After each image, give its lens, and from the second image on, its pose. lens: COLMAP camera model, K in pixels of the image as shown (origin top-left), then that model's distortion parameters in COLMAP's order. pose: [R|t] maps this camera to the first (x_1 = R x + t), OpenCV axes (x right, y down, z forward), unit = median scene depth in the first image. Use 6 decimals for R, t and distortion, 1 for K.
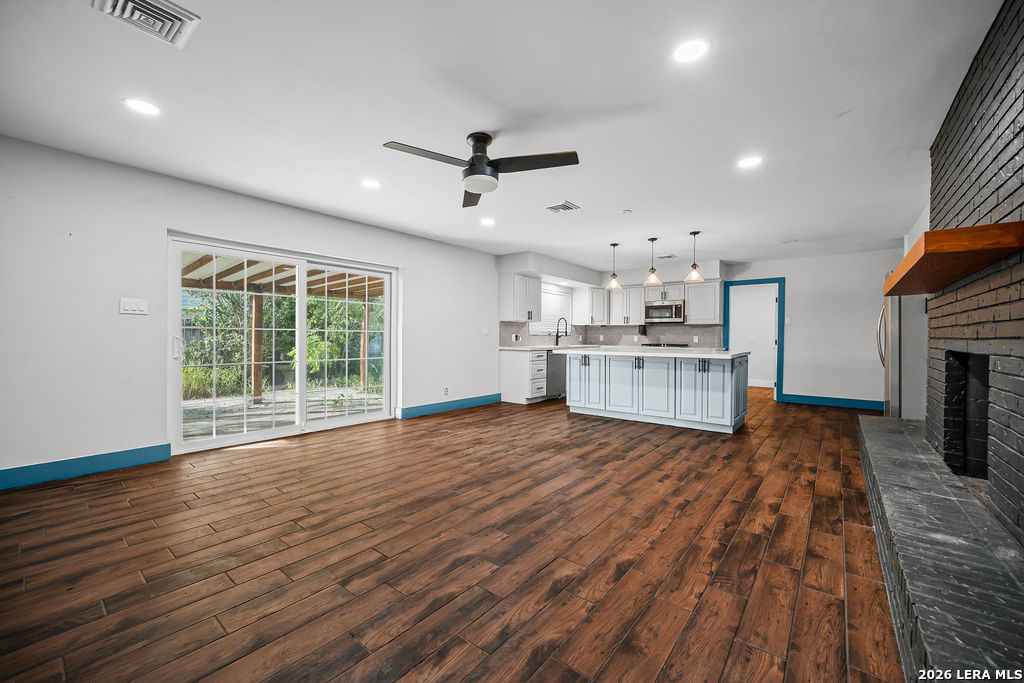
lens RADIAL K [[408.8, 0, 512.0], [0, 408.8, 341.5], [0, 0, 1]] dist [-0.012475, 0.000204]
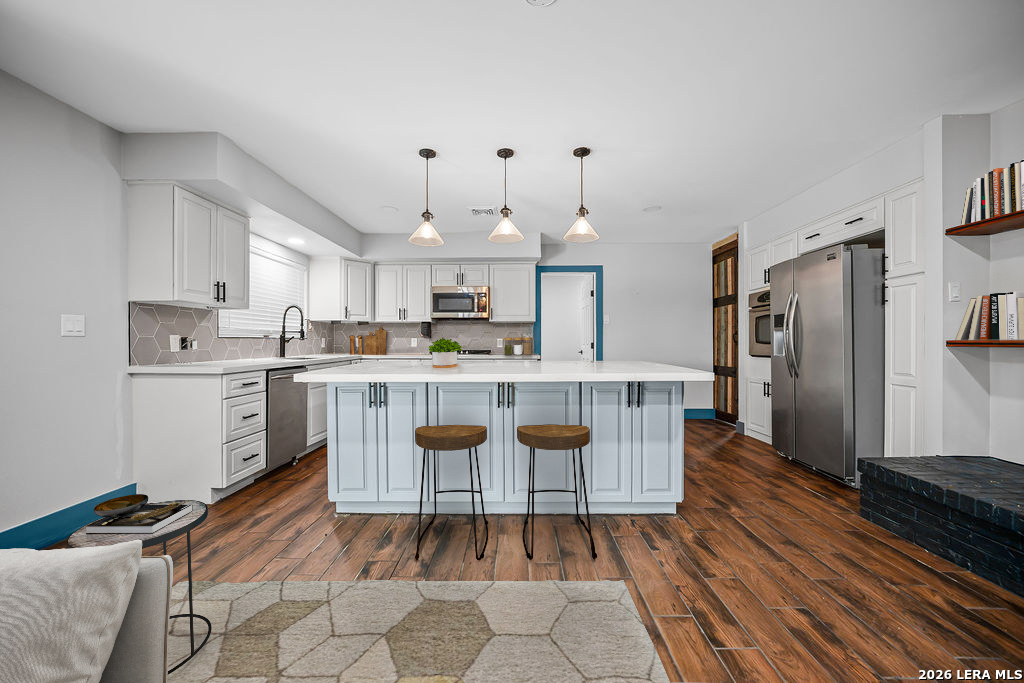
lens RADIAL K [[409.1, 0, 512.0], [0, 409.1, 341.5], [0, 0, 1]] dist [-0.027348, 0.007753]
pose [[0.784284, -0.007370, 0.620358, 0.019018], [0.013890, 0.999887, -0.005683, -0.003714], [-0.620246, 0.013074, 0.784298, 0.450238]]
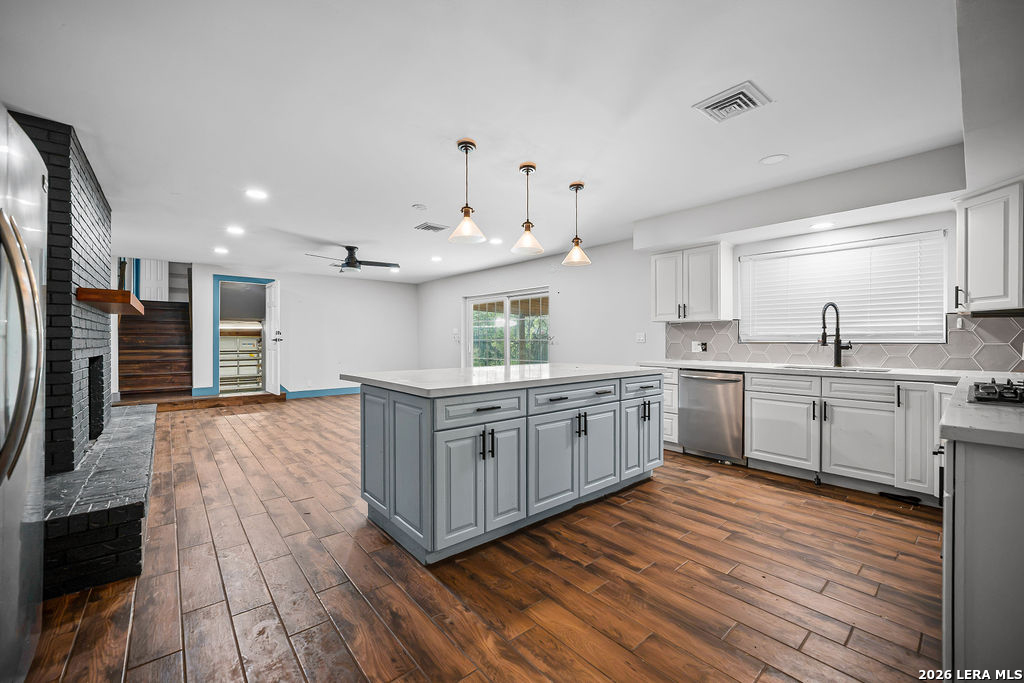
lens RADIAL K [[408.8, 0, 512.0], [0, 408.8, 341.5], [0, 0, 1]] dist [-0.012475, 0.000204]
pose [[-0.188271, -0.001363, -0.982116, 0.684652], [-0.010702, 0.999943, 0.000664, -0.014755], [0.982059, 0.010635, -0.188275, 0.836923]]
